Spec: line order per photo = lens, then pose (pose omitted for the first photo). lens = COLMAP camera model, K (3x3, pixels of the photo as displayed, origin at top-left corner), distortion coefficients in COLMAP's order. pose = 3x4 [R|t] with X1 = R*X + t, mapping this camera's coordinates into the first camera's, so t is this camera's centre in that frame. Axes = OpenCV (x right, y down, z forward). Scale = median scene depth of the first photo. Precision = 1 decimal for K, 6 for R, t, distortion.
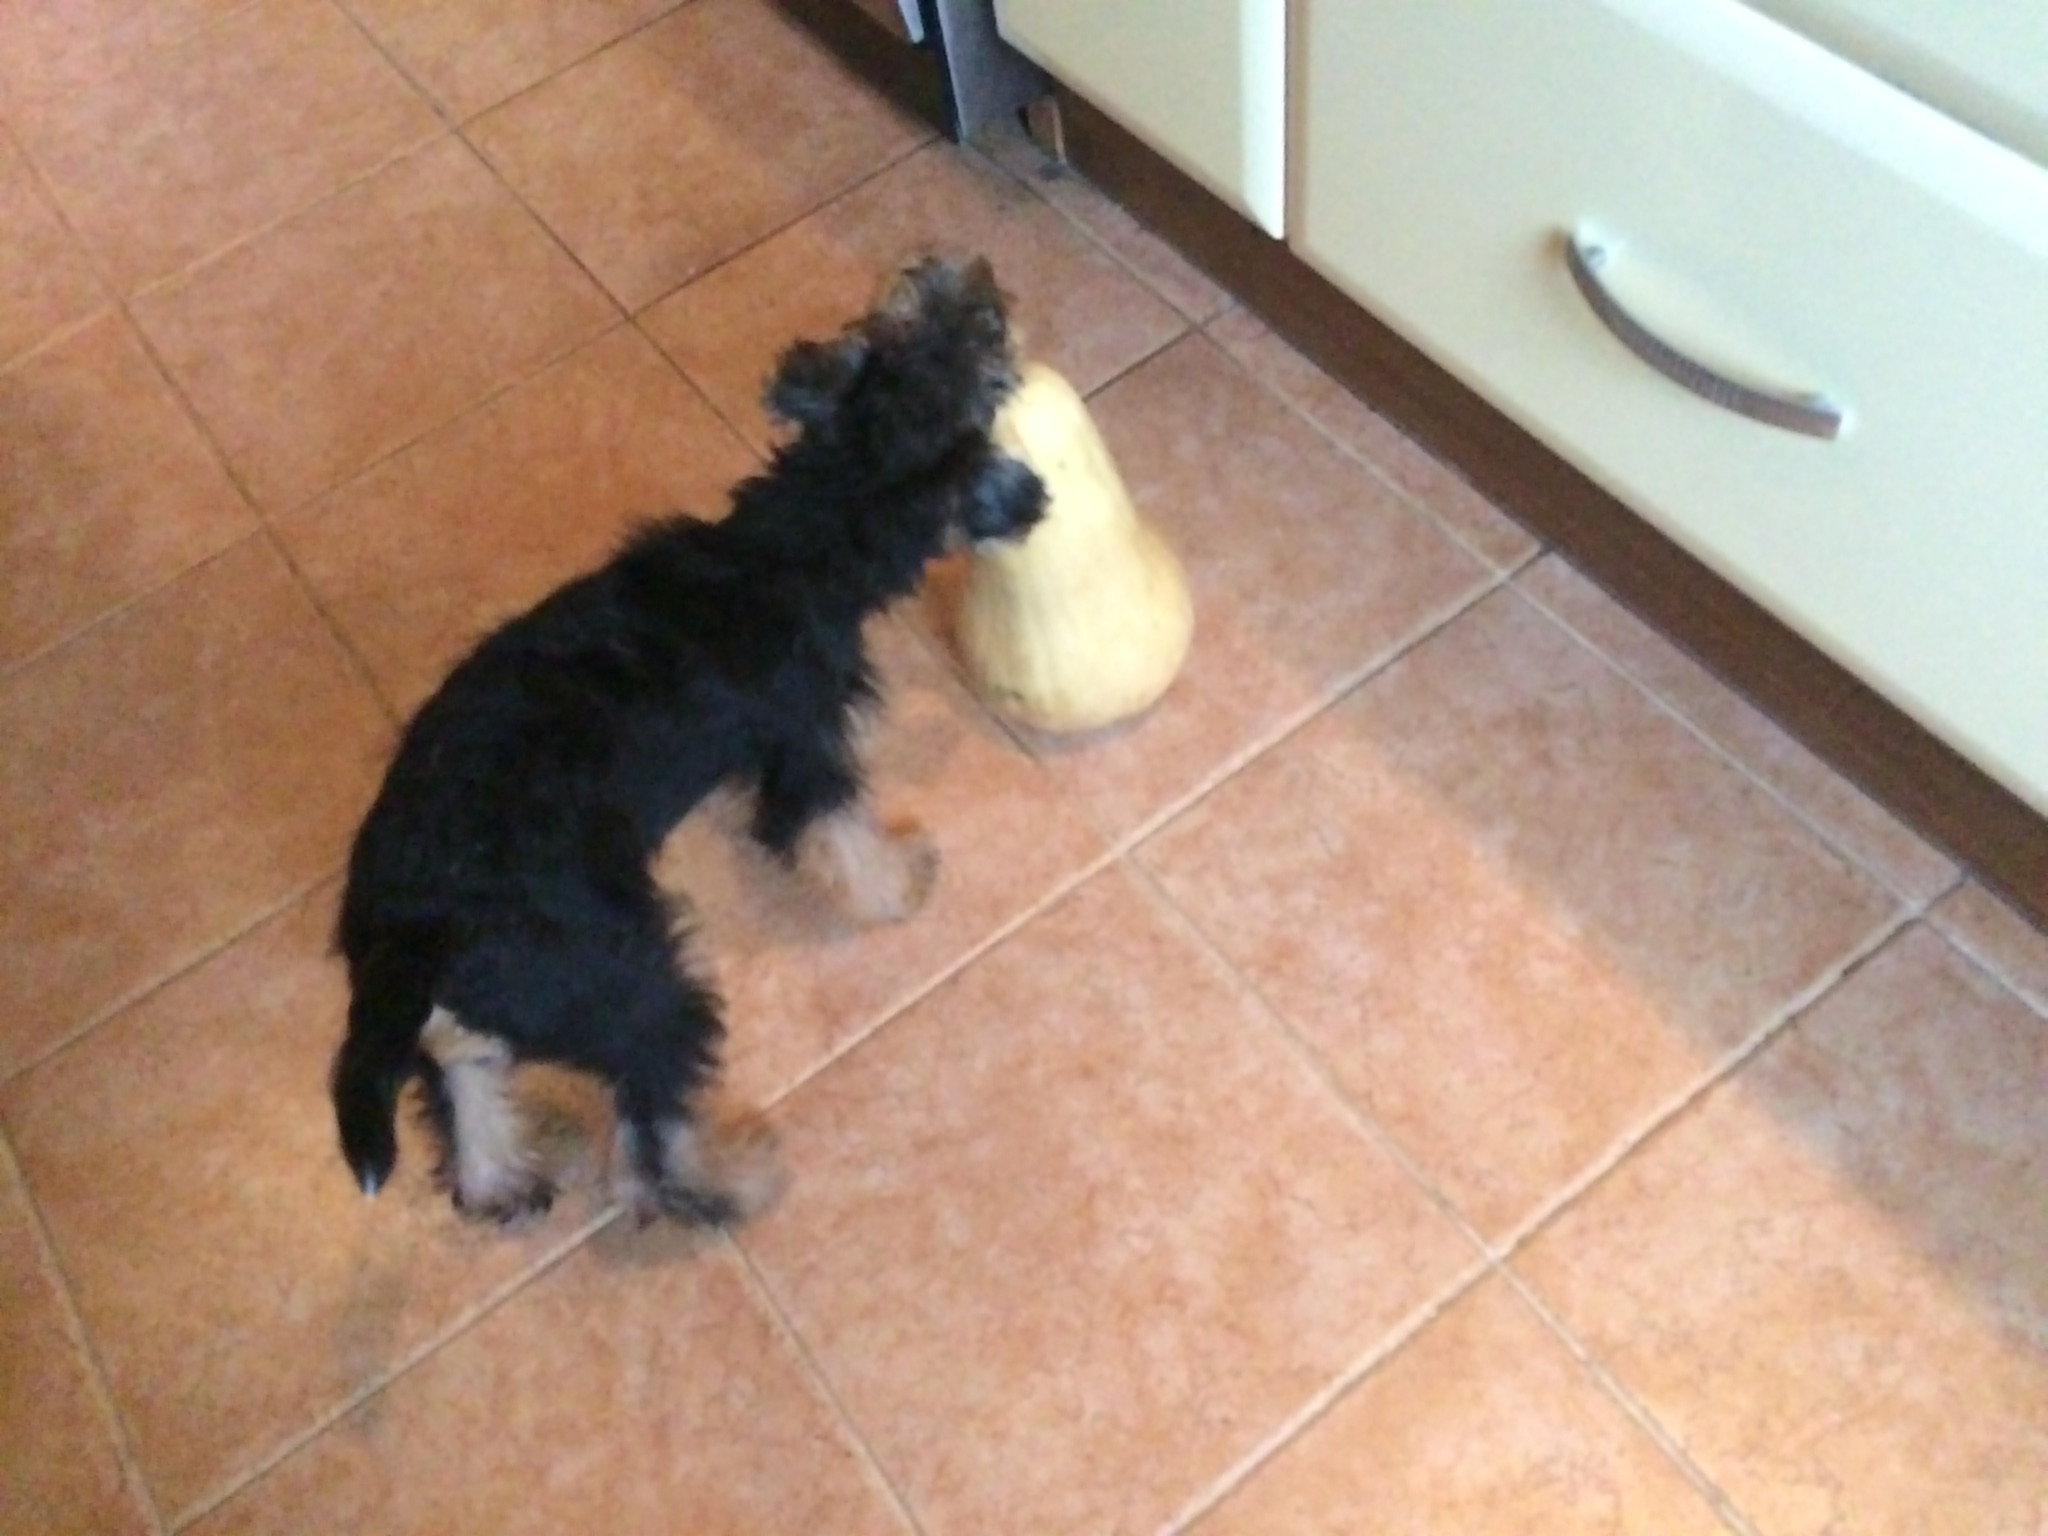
lens RADIAL K [[1777.7, 0, 1024.0], [0, 1777.7, 768.0], [0, 0, 1]] dist [0.088983, -0.101754]
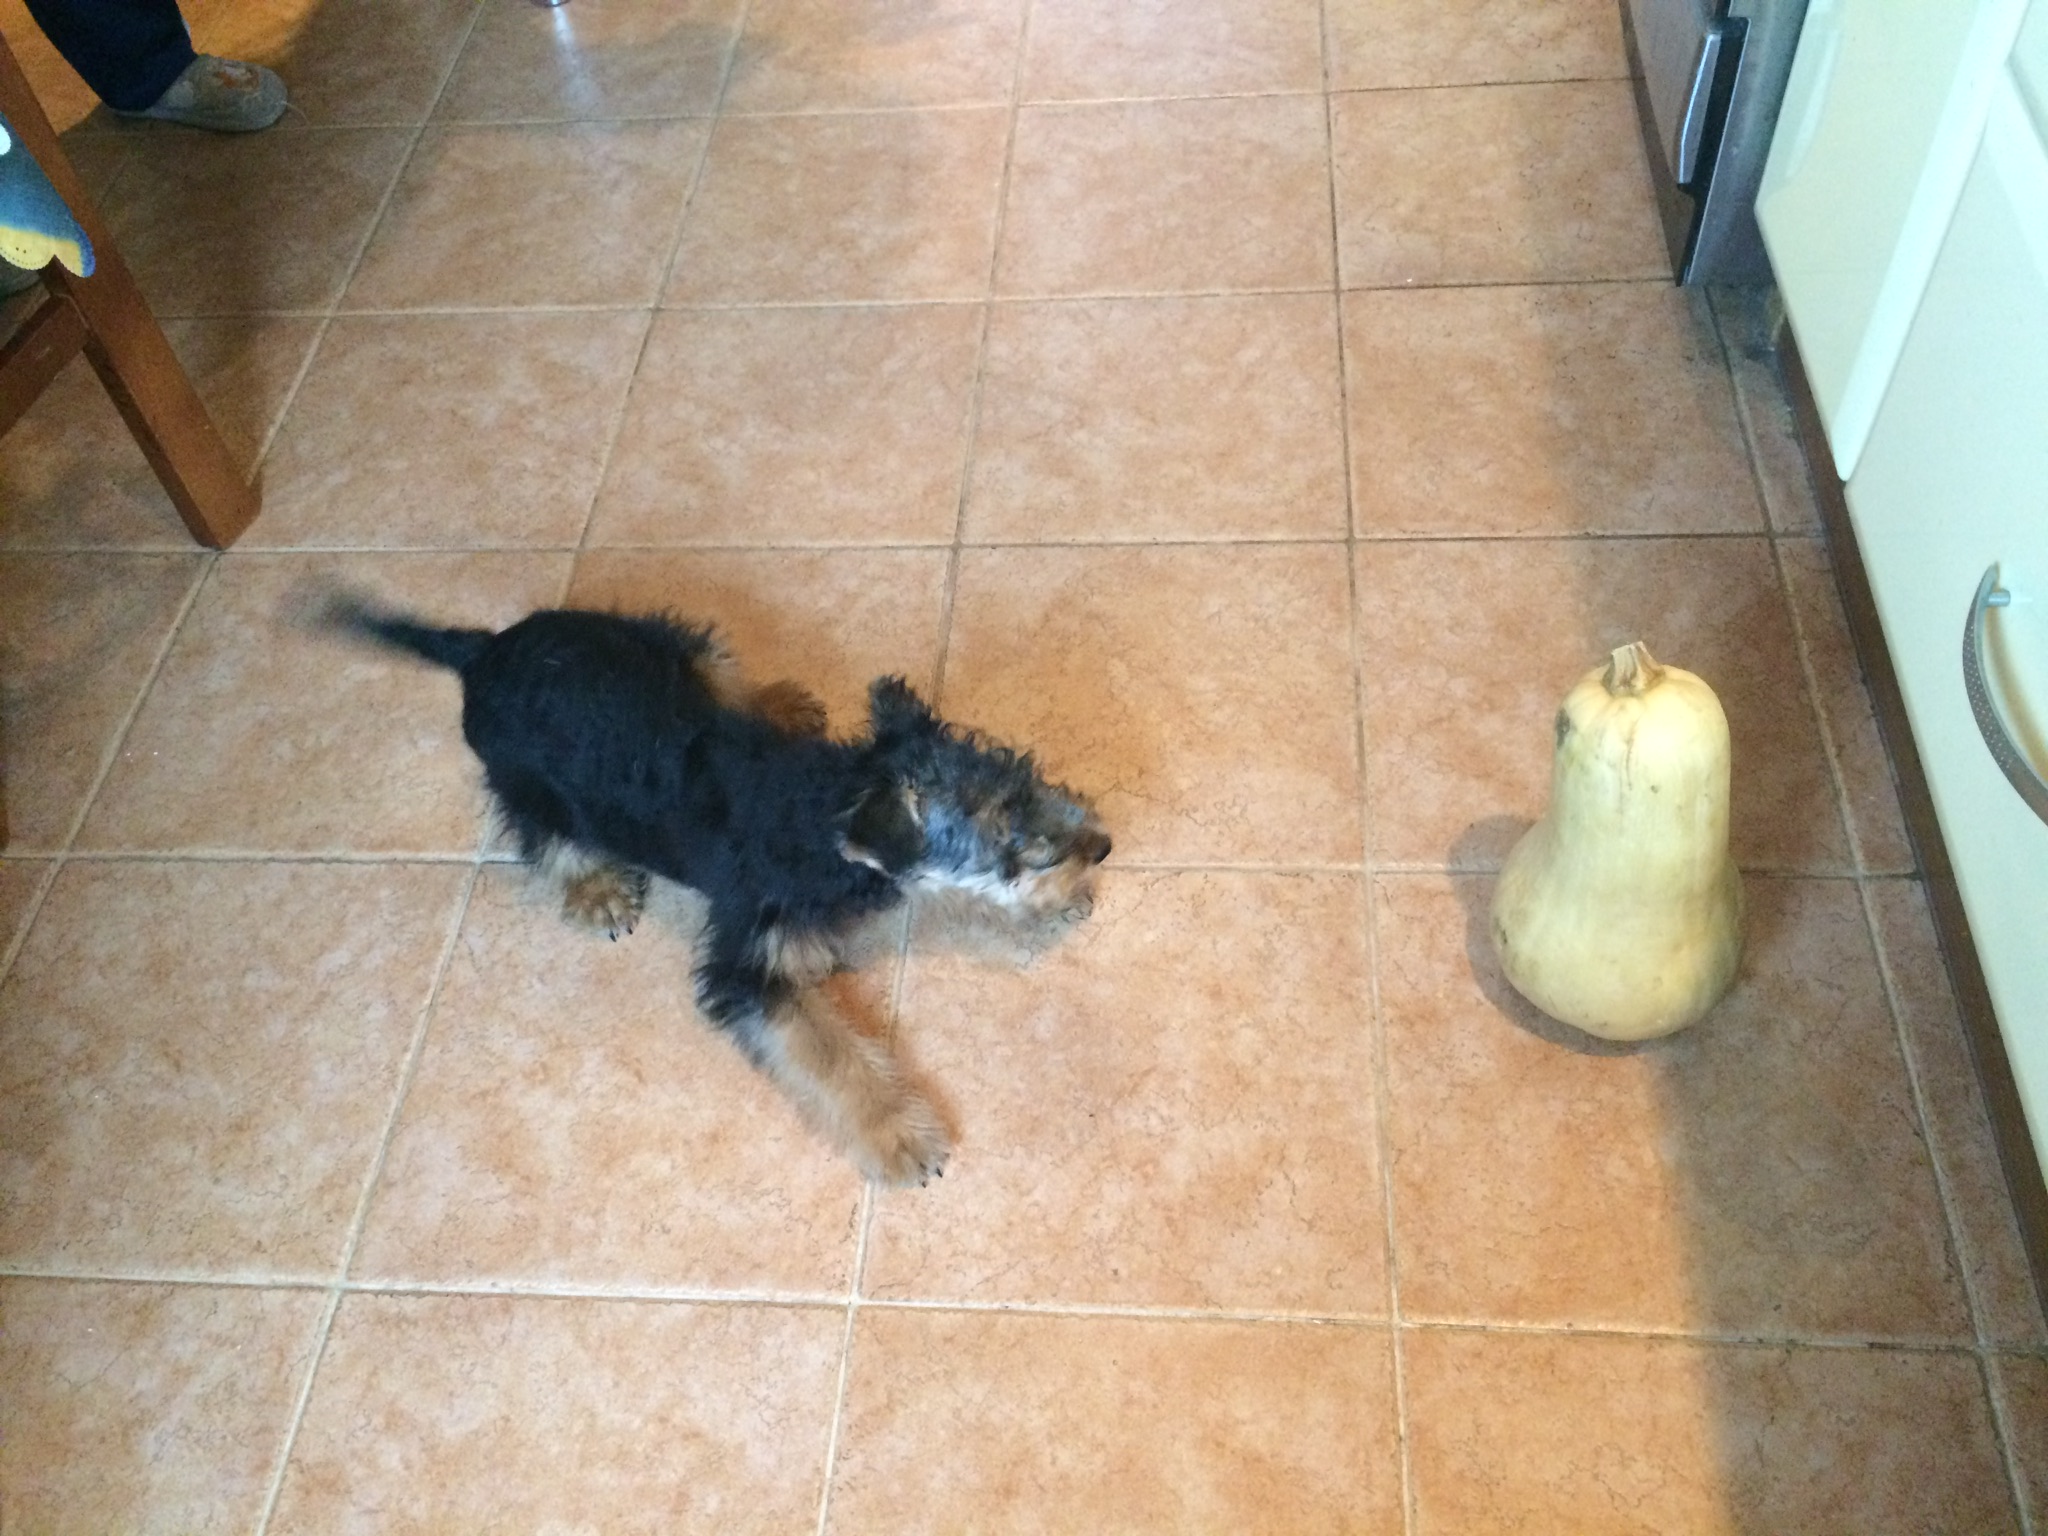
lens RADIAL K [[1777.7, 0, 1024.0], [0, 1777.7, 768.0], [0, 0, 1]] dist [0.088983, -0.101754]
pose [[0.766639, 0.543026, -0.342618, 0.190460], [-0.548783, 0.831171, 0.089395, 0.010273], [0.333318, 0.119489, 0.935212, -0.104740]]
